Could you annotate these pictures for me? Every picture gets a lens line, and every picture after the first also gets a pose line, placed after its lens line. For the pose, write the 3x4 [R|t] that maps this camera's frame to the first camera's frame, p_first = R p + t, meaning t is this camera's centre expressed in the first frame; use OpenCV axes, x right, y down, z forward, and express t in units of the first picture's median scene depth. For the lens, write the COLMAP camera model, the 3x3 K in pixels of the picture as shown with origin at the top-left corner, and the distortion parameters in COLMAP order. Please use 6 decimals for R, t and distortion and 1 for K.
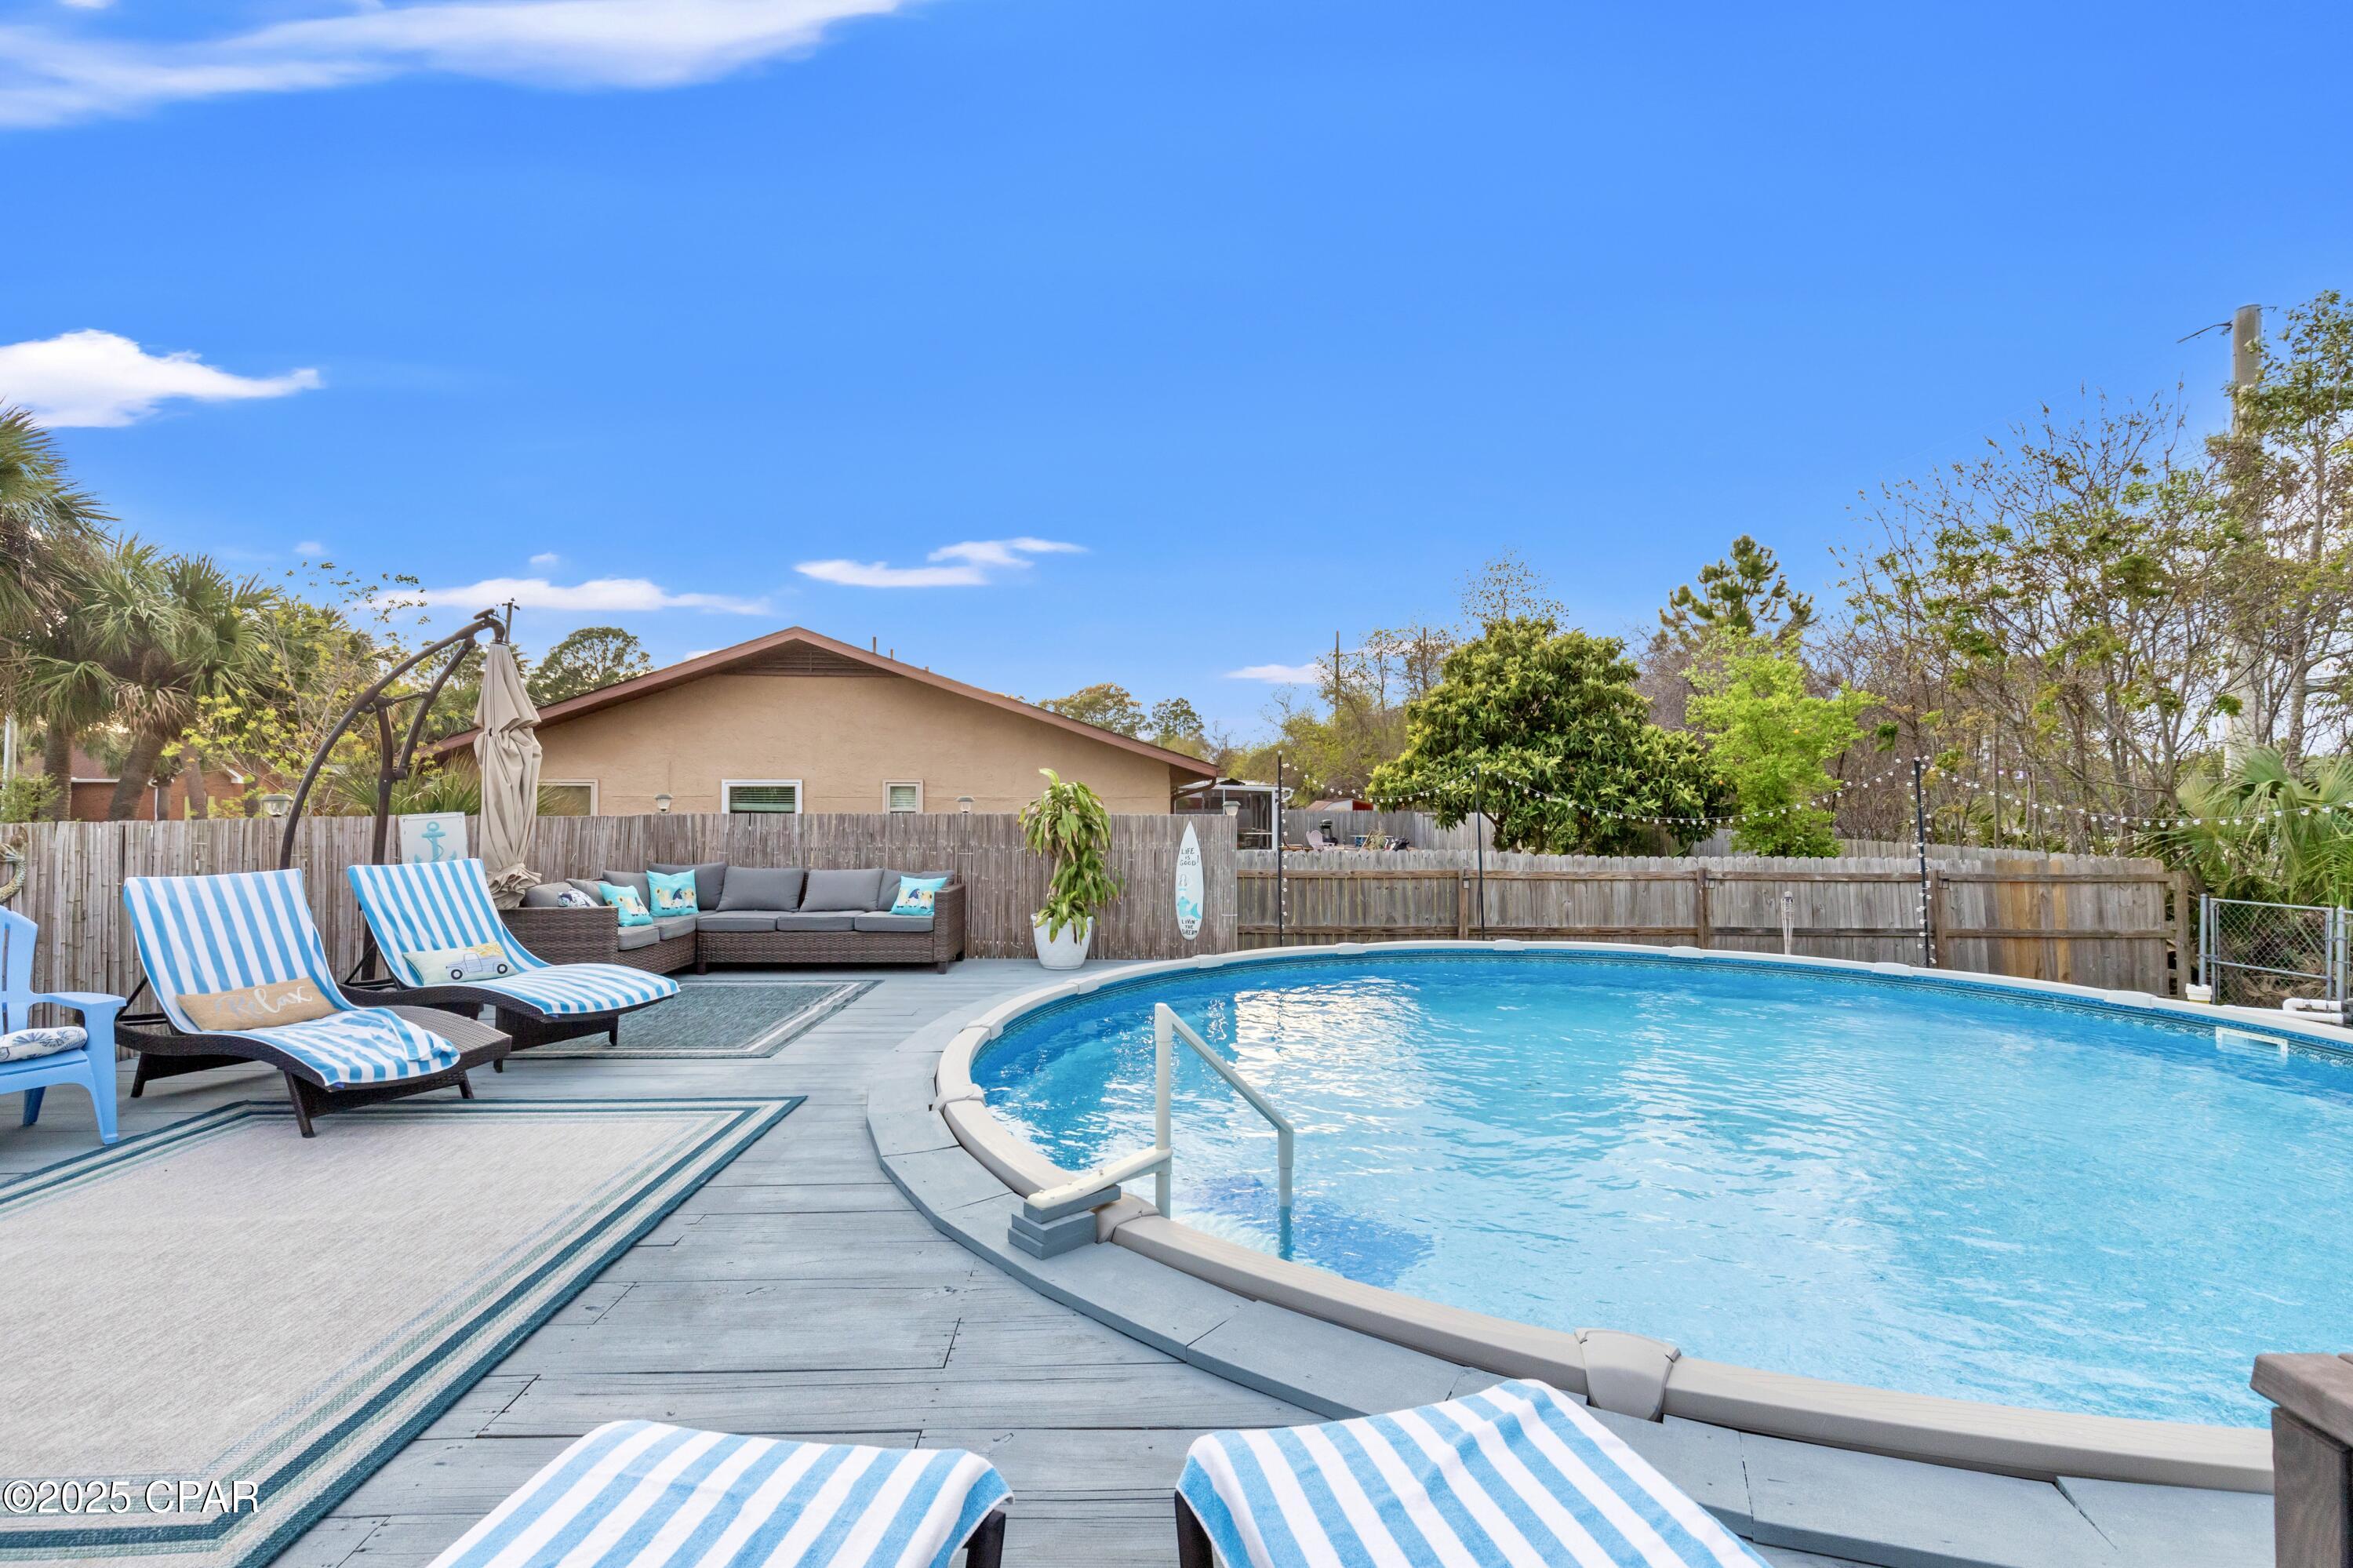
lens RADIAL K [[1065.4, 0, 1170.5], [0, 1065.4, 768.5], [0, 0, 1]] dist [0.011114, -0.001559]
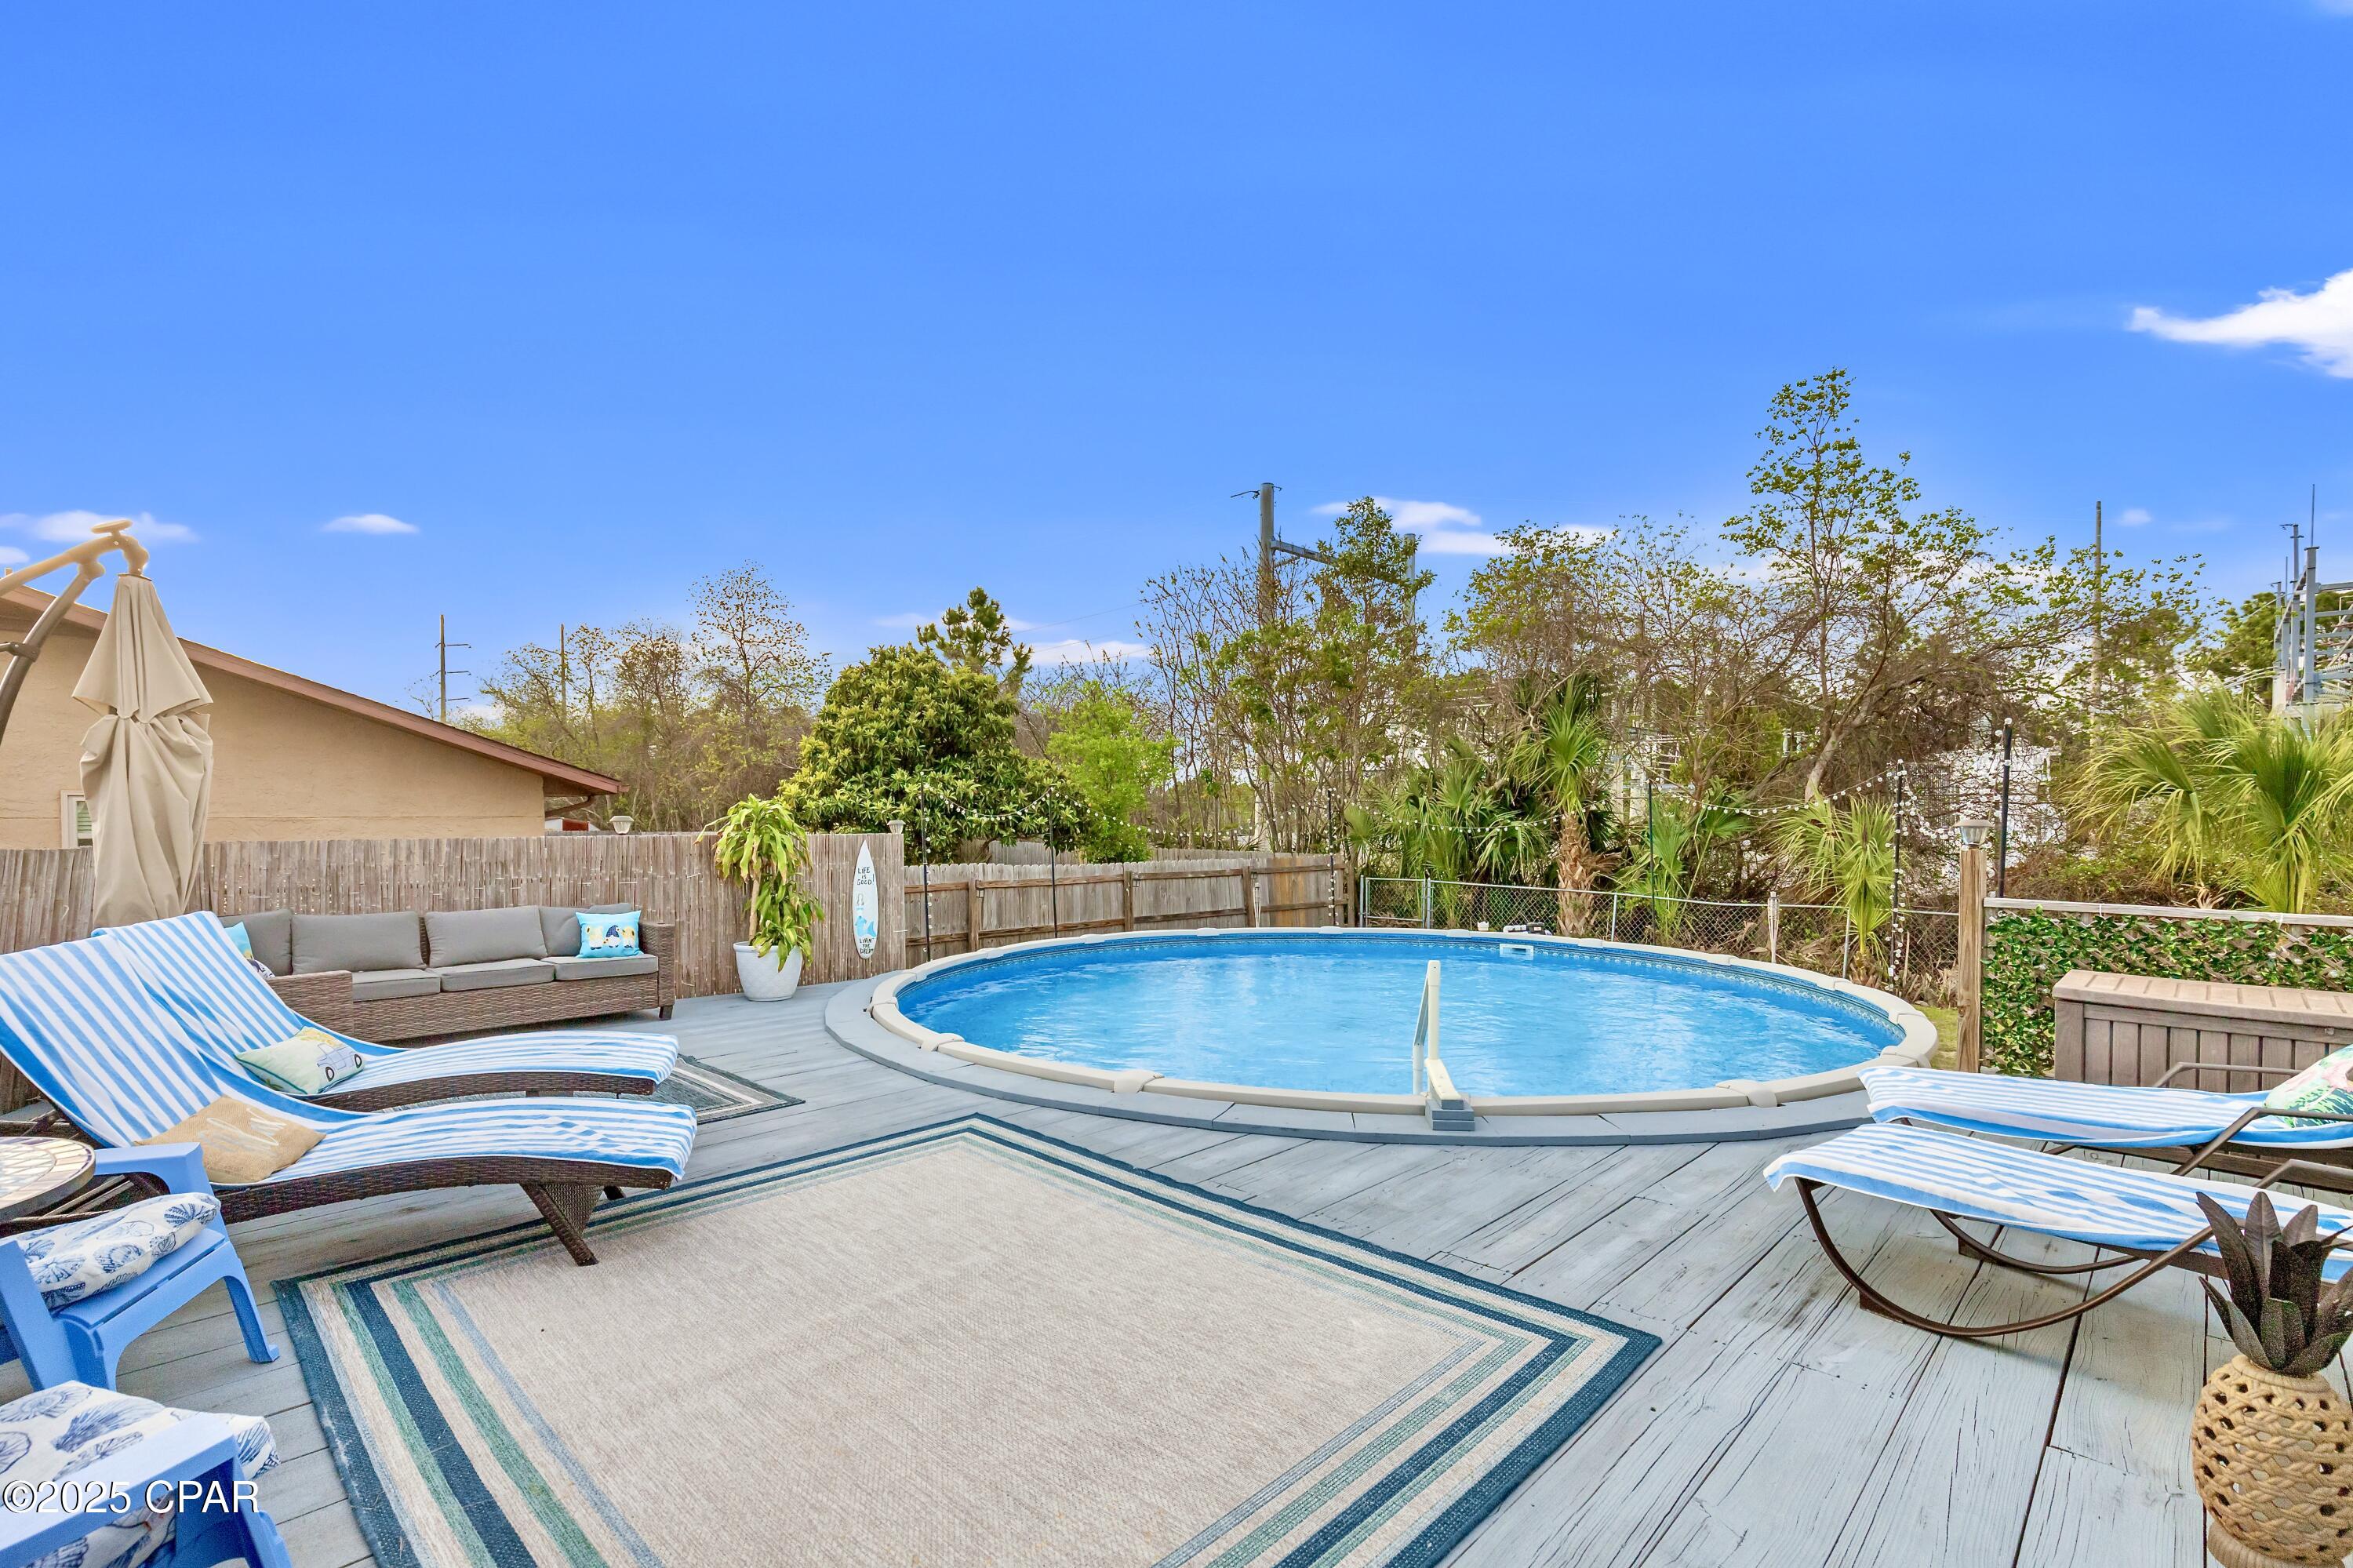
lens RADIAL K [[1065.4, 0, 1168.3], [0, 1065.4, 837.4], [0, 0, 1]] dist [0.011114, -0.001559]
pose [[0.719983, -0.015542, 0.693817, -0.336472], [-0.017853, 0.999004, 0.040905, 0.000236], [-0.693762, -0.041838, 0.718988, 0.057757]]
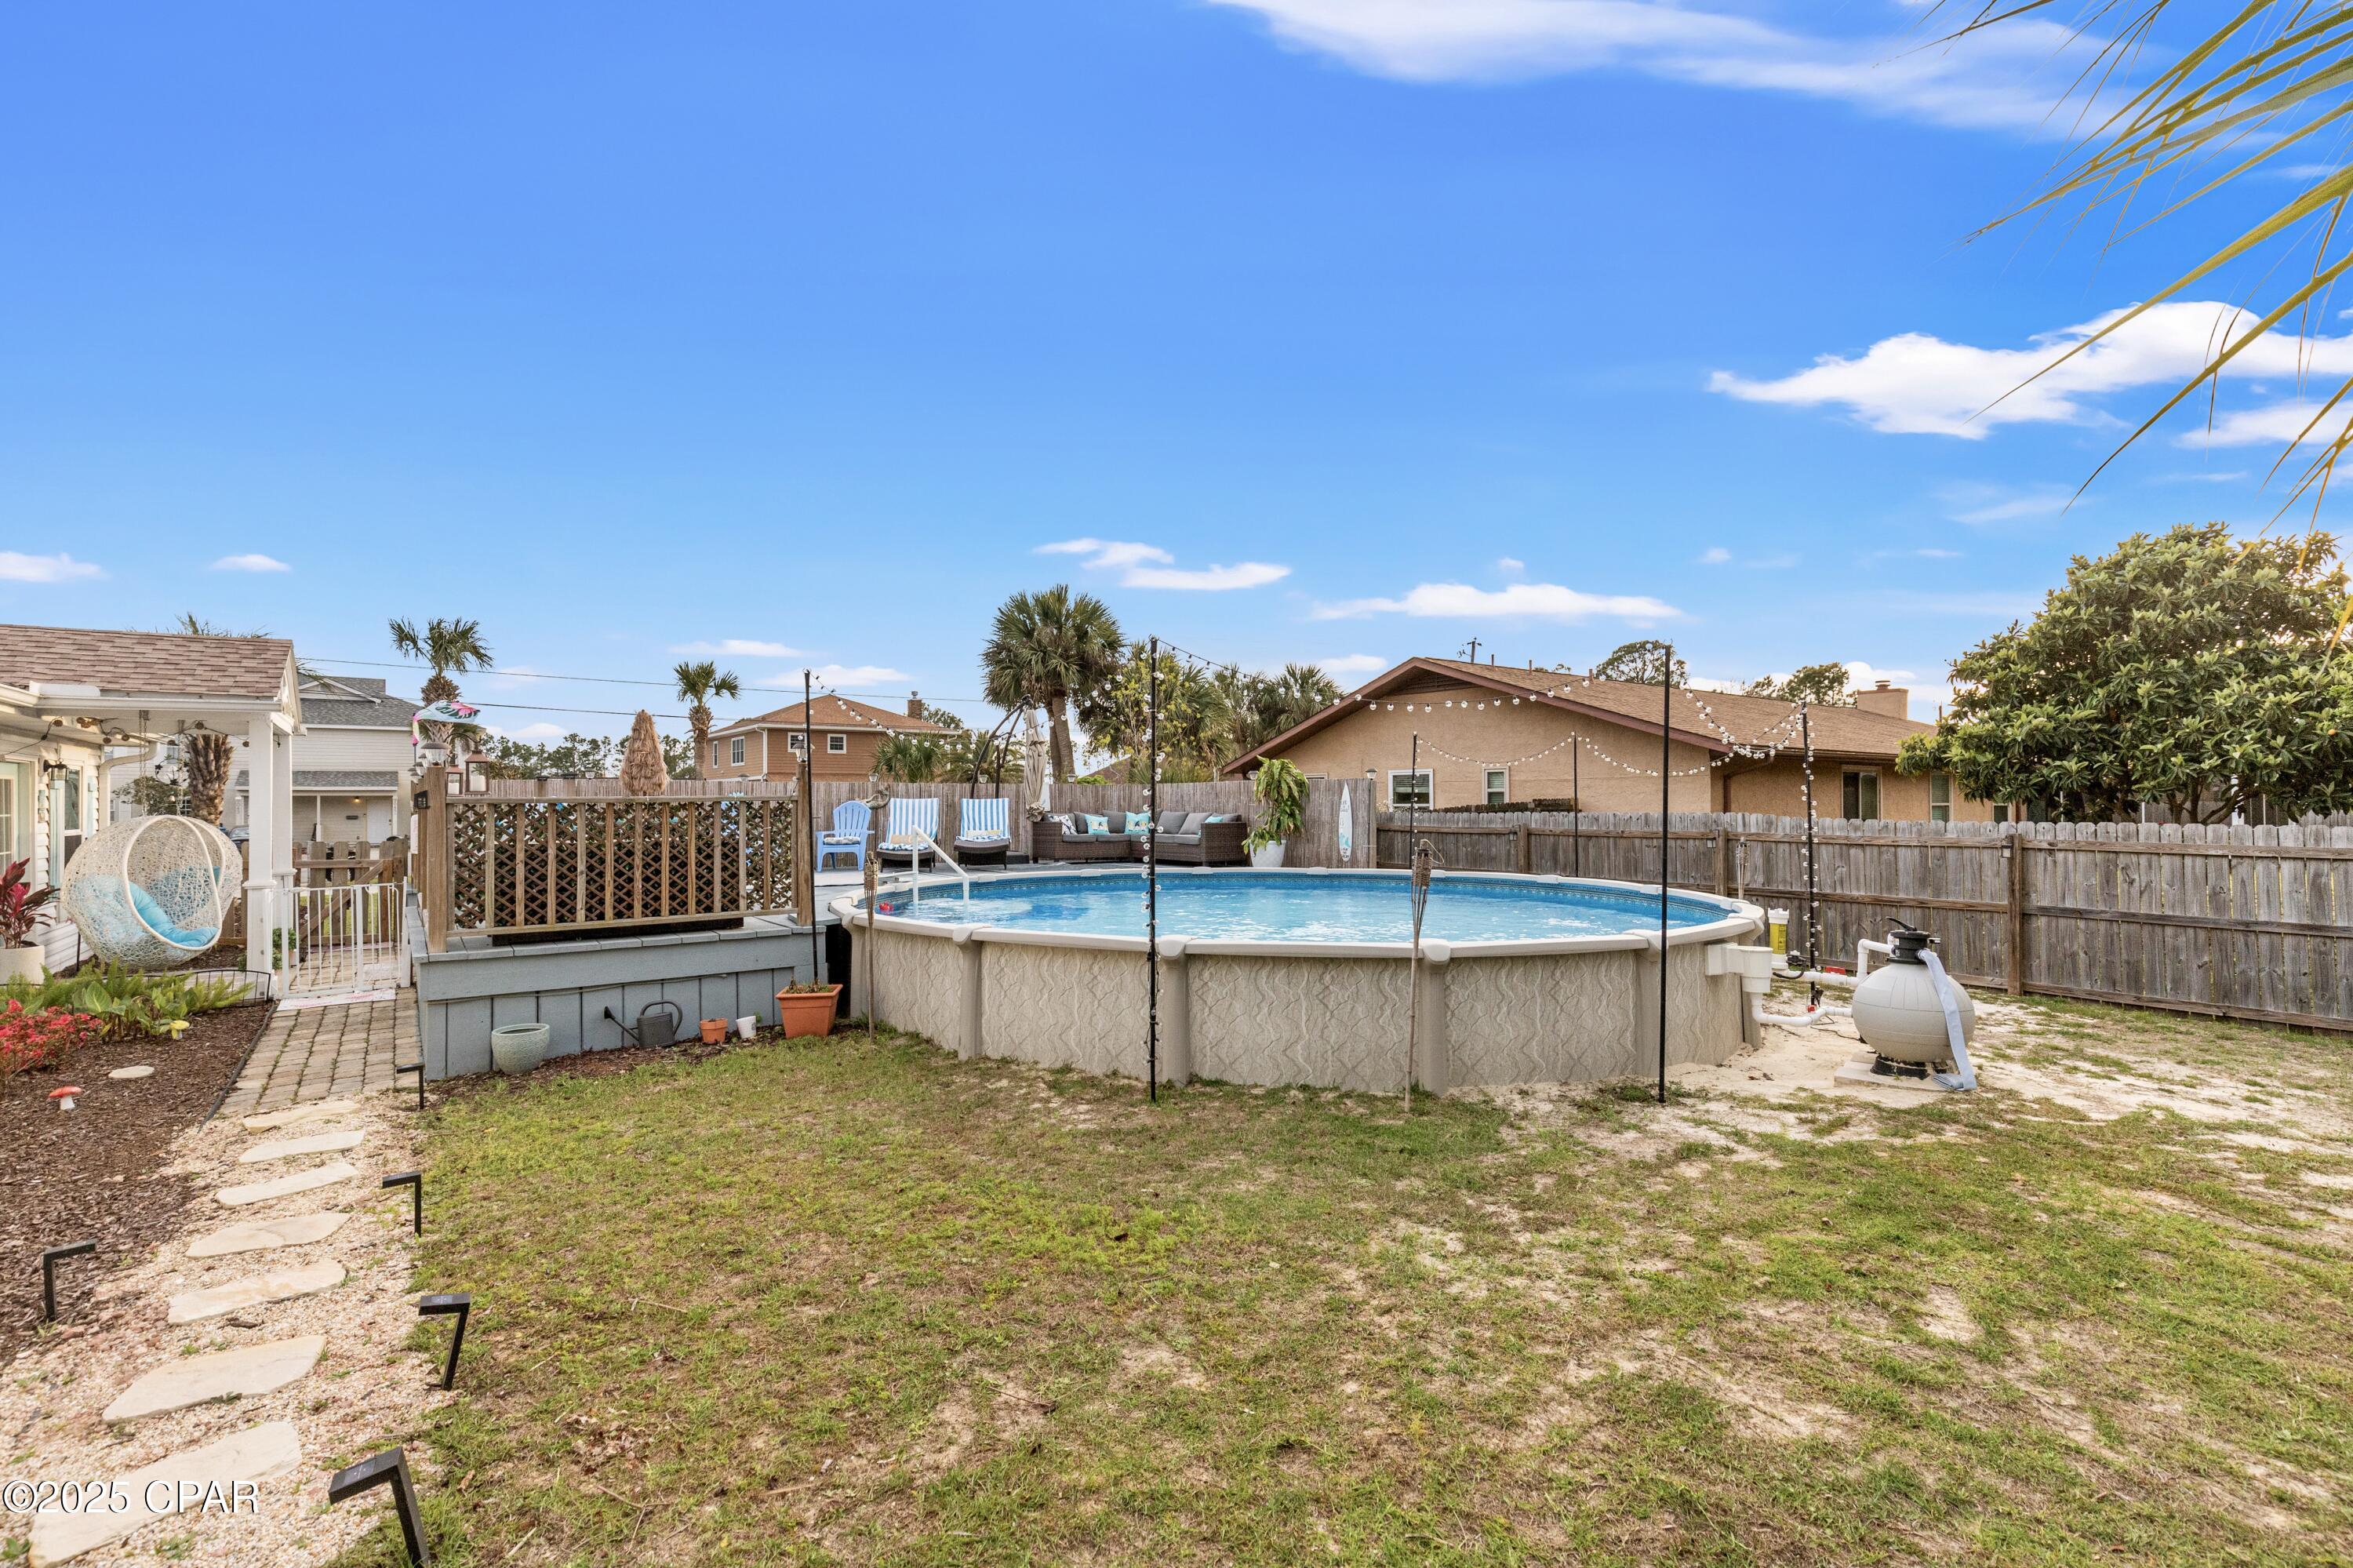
lens RADIAL K [[1065.4, 0, 1187.8], [0, 1065.4, 788.1], [0, 0, 1]] dist [0.011114, -0.001559]
pose [[0.559913, -0.015431, -0.828408, 0.819646], [0.028068, 0.999606, 0.000352, 0.035742], [0.828076, -0.023449, 0.560125, -0.026325]]
